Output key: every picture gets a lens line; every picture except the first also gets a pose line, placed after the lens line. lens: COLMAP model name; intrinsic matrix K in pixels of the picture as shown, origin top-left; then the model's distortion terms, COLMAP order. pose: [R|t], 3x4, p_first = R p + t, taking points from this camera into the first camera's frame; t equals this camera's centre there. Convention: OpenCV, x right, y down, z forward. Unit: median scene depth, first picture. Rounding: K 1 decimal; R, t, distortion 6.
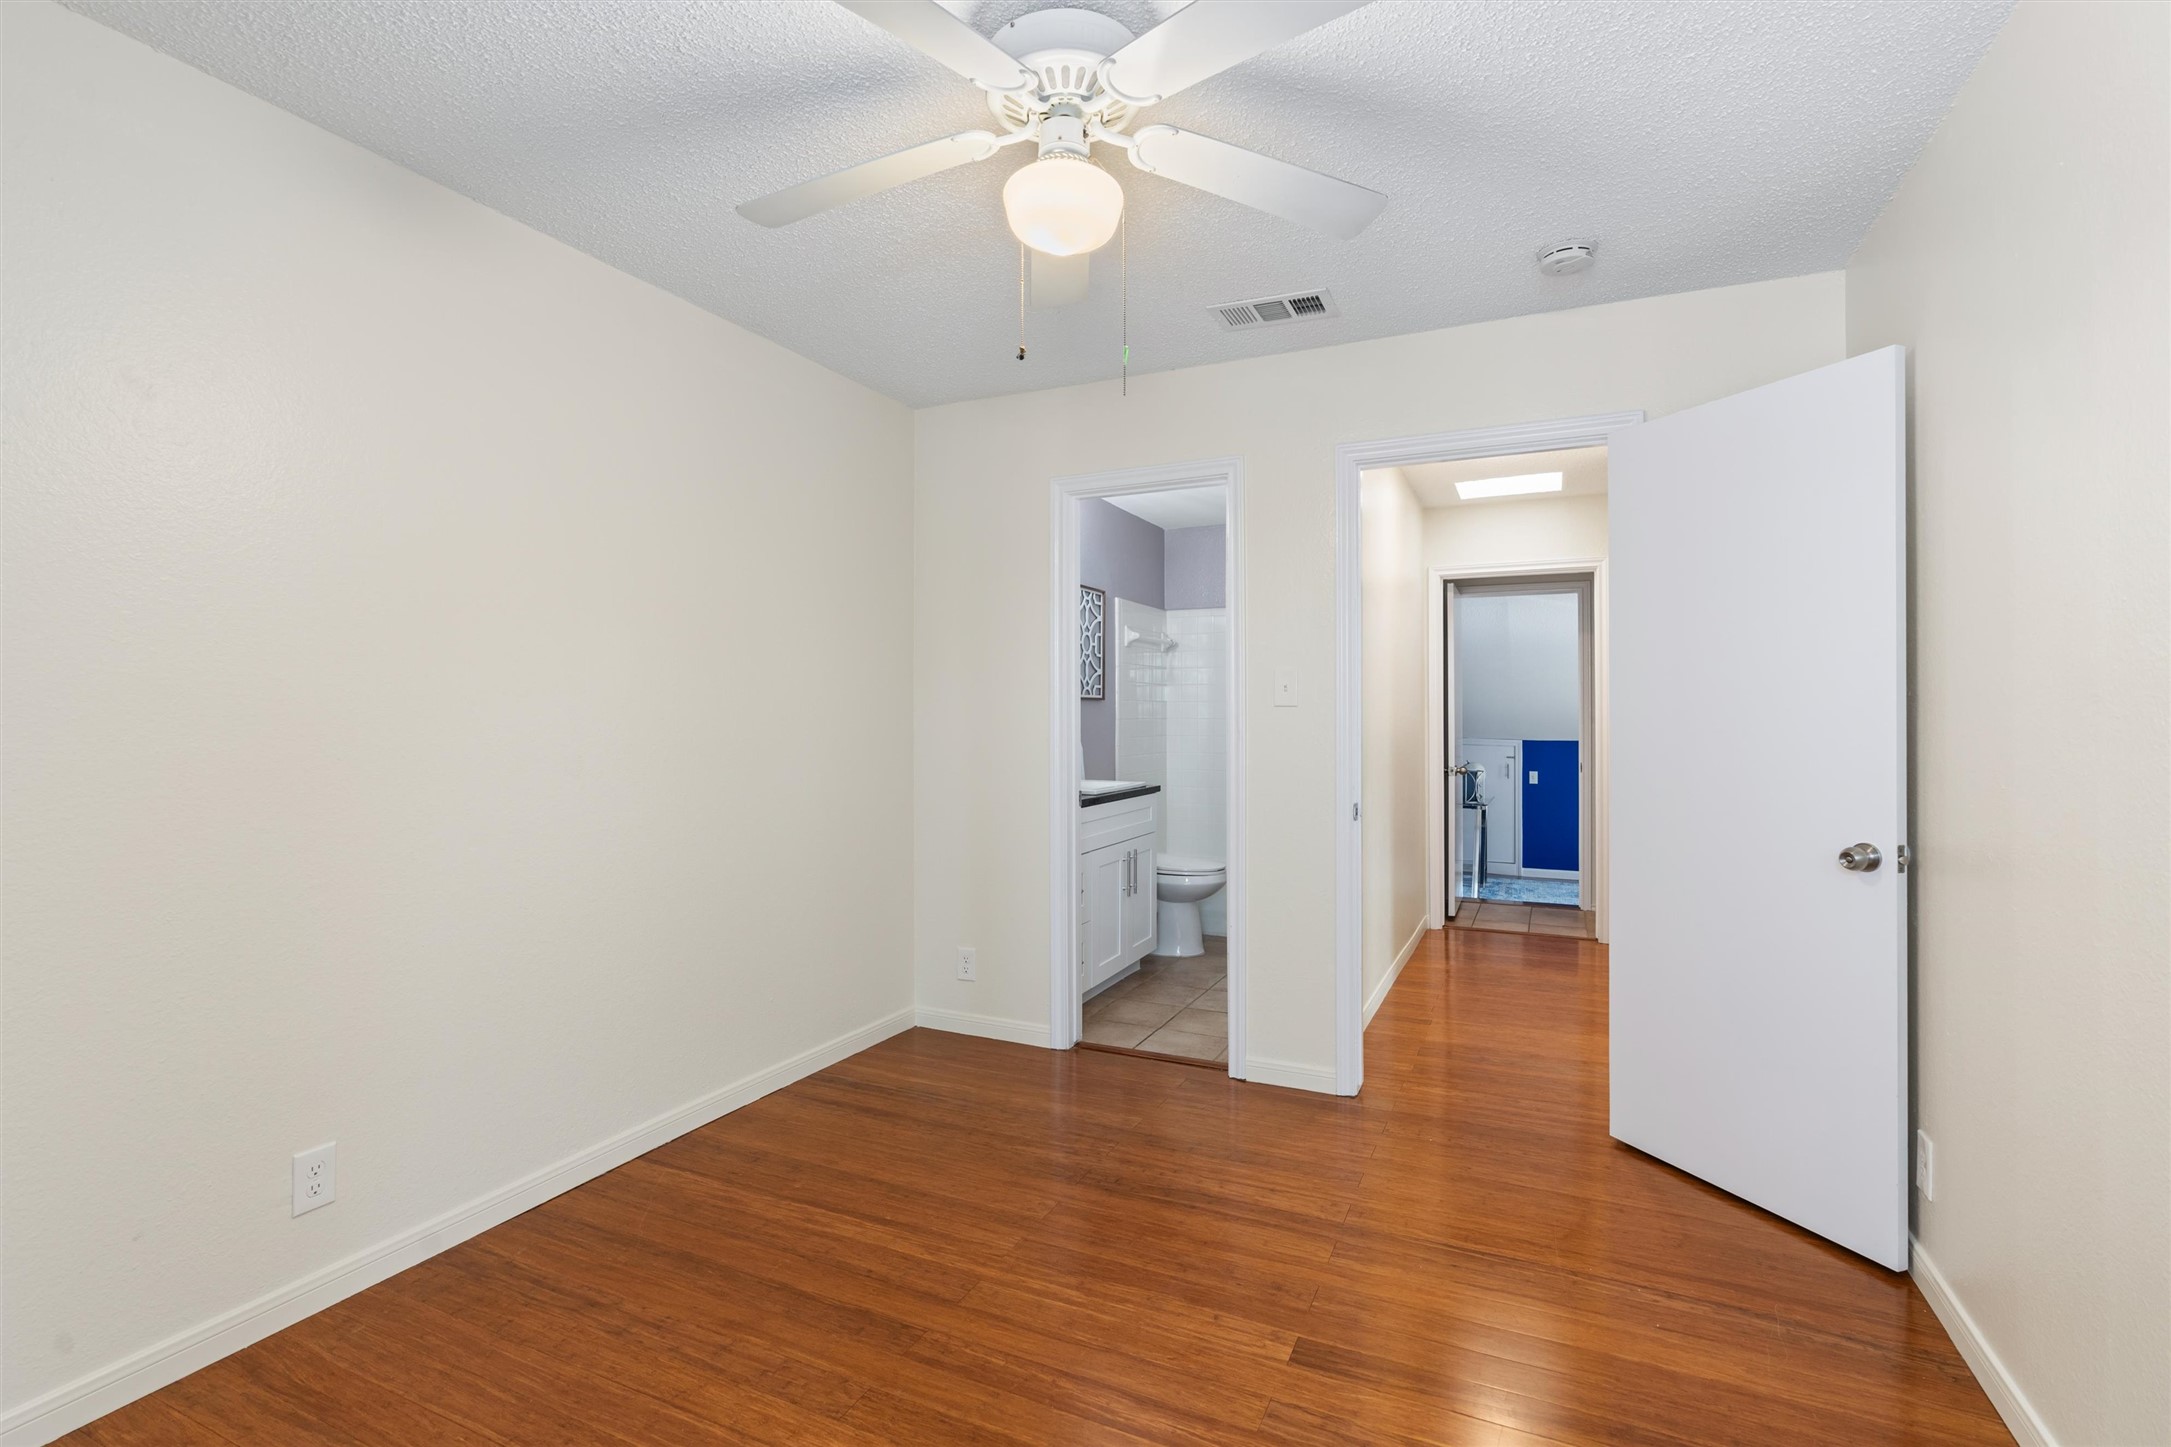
lens RADIAL K [[988.4, 0, 1089.5], [0, 988.4, 707.3], [0, 0, 1]] dist [-0.004880, -0.000290]
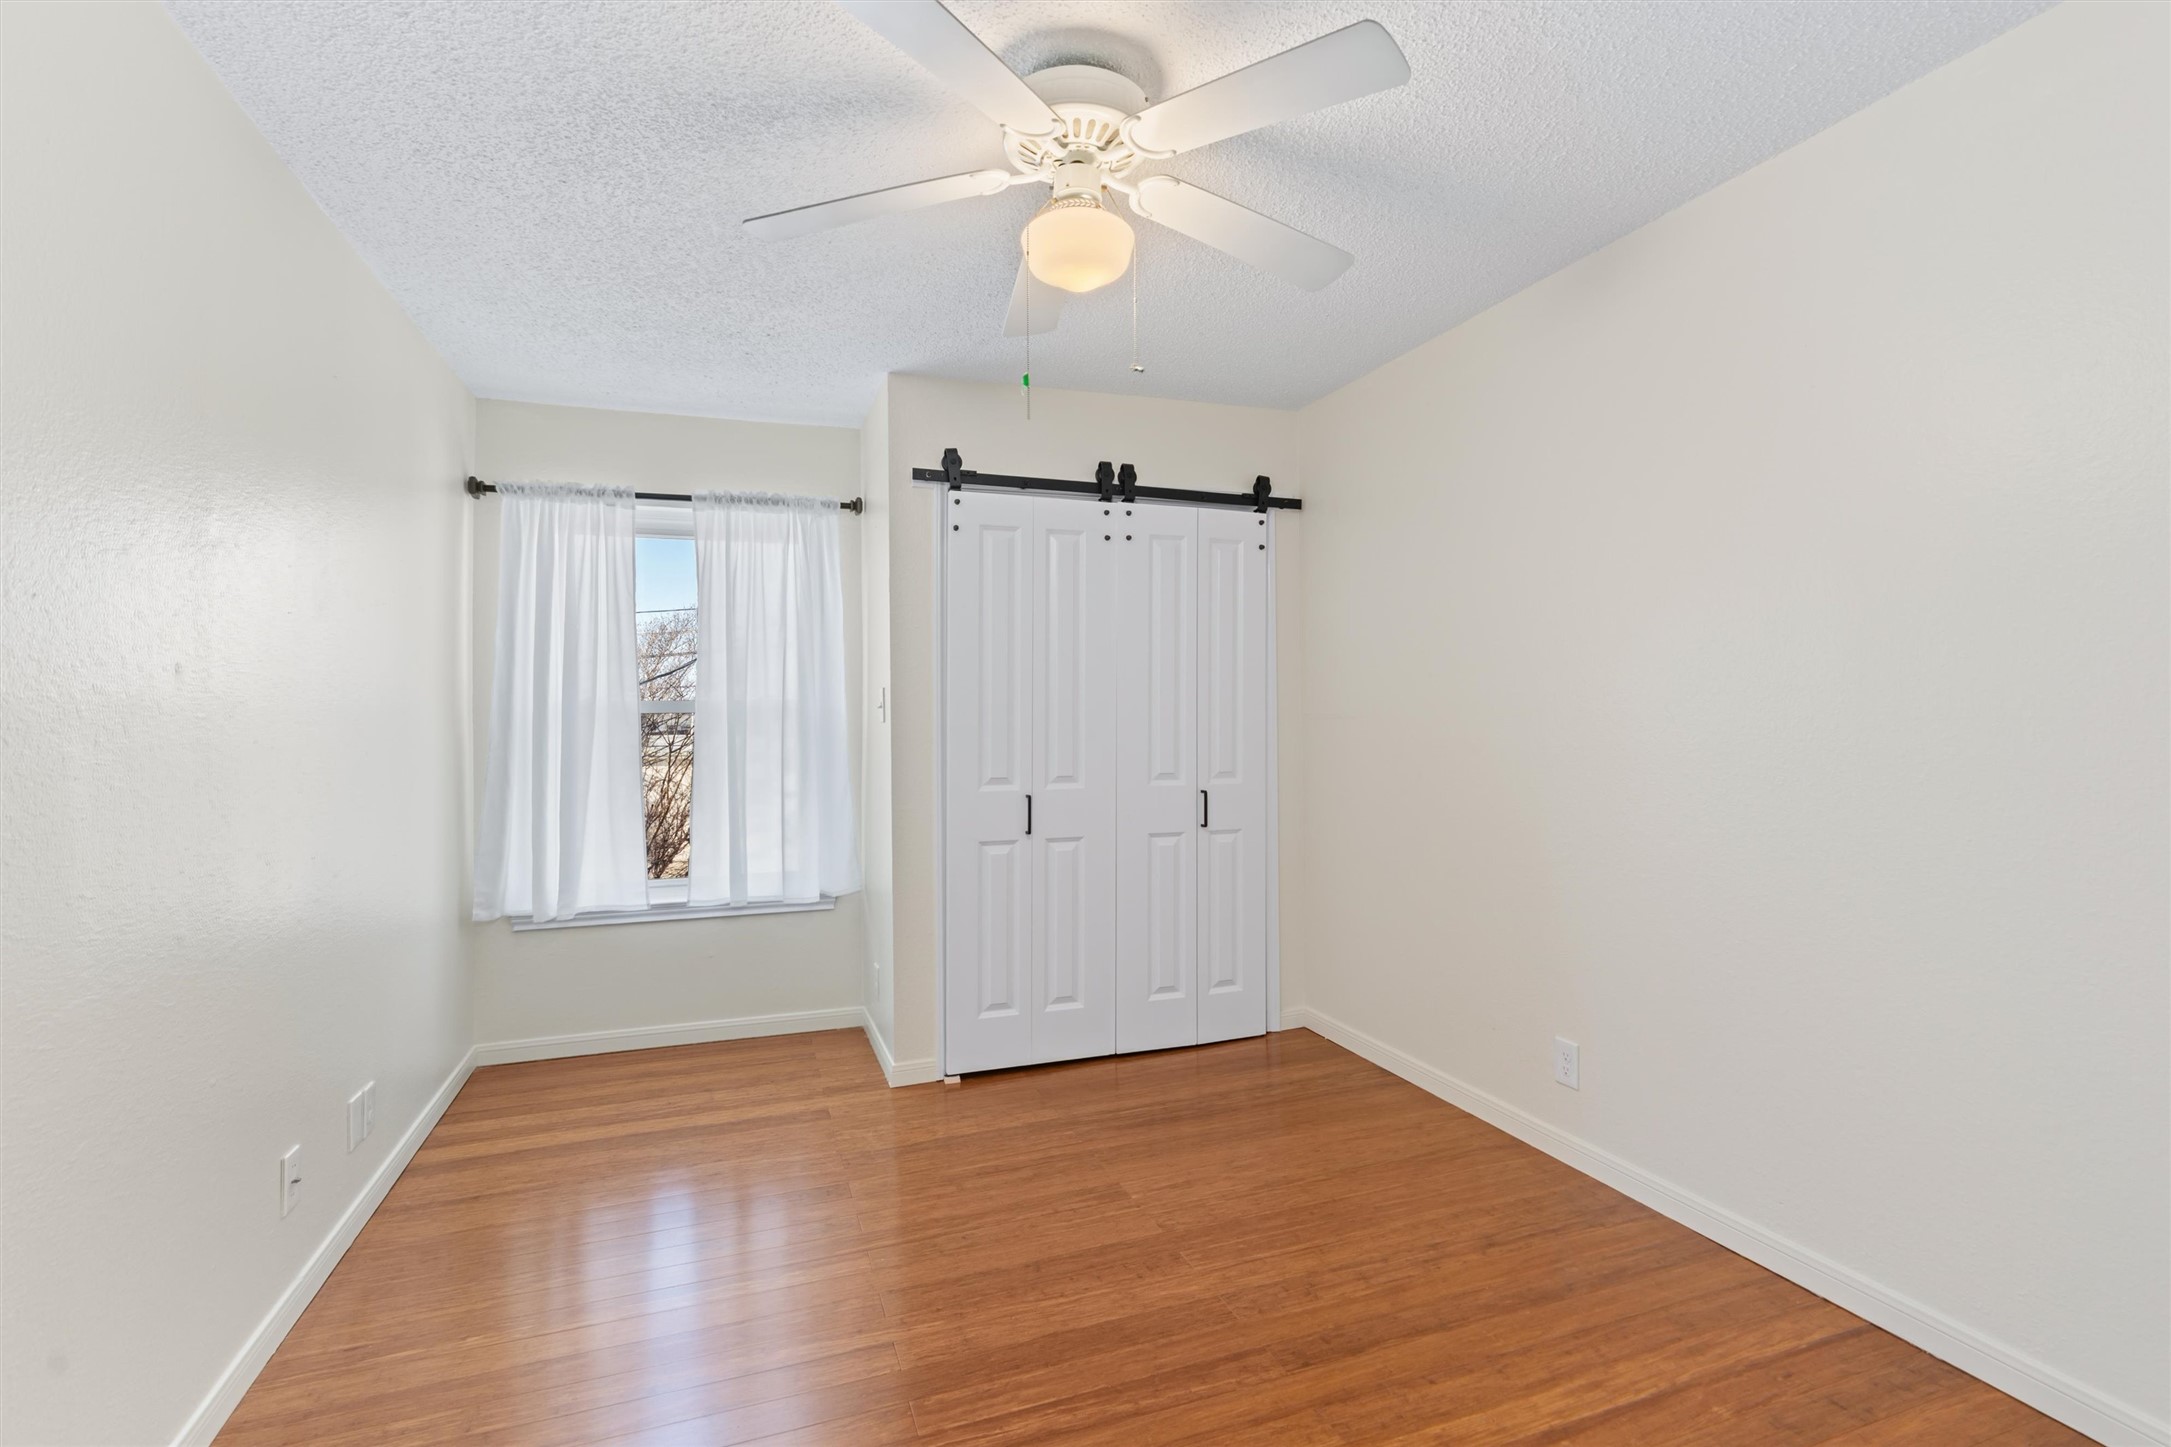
lens RADIAL K [[988.4, 0, 1089.5], [0, 988.4, 707.3], [0, 0, 1]] dist [-0.004880, -0.000290]
pose [[-0.688551, 0.002717, -0.725183, 0.620384], [0.011389, 0.999910, -0.007068, -0.000267], [0.725099, -0.013125, -0.688520, 1.454263]]
